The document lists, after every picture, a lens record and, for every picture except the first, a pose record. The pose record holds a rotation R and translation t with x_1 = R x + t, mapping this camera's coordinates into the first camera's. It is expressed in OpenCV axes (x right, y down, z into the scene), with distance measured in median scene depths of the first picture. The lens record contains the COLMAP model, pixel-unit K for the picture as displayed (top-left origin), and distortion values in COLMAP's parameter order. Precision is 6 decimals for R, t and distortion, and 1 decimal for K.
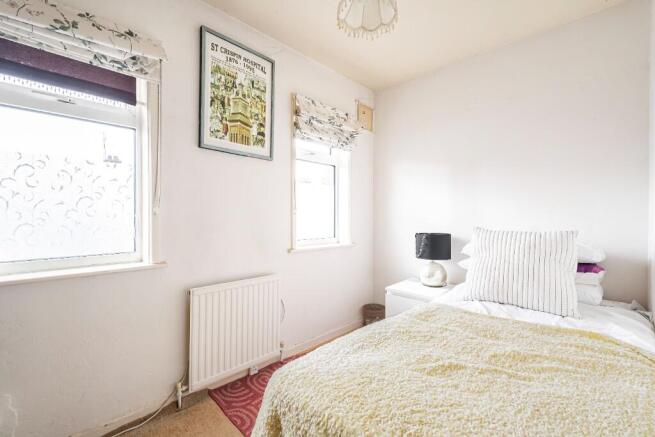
lens RADIAL K [[294.4, 0, 327.5], [0, 294.4, 218.5], [0, 0, 1]] dist [0.000210, 0.000053]
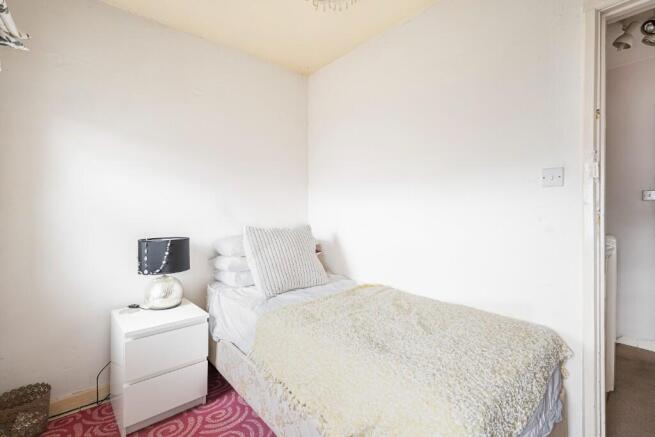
lens RADIAL K [[294.4, 0, 327.5], [0, 294.4, 218.5], [0, 0, 1]] dist [0.000210, 0.000053]
pose [[0.043992, -0.004602, 0.999021, -0.827863], [0.010515, 0.999936, 0.004143, -0.003906], [-0.998977, 0.010322, 0.044038, 1.161132]]
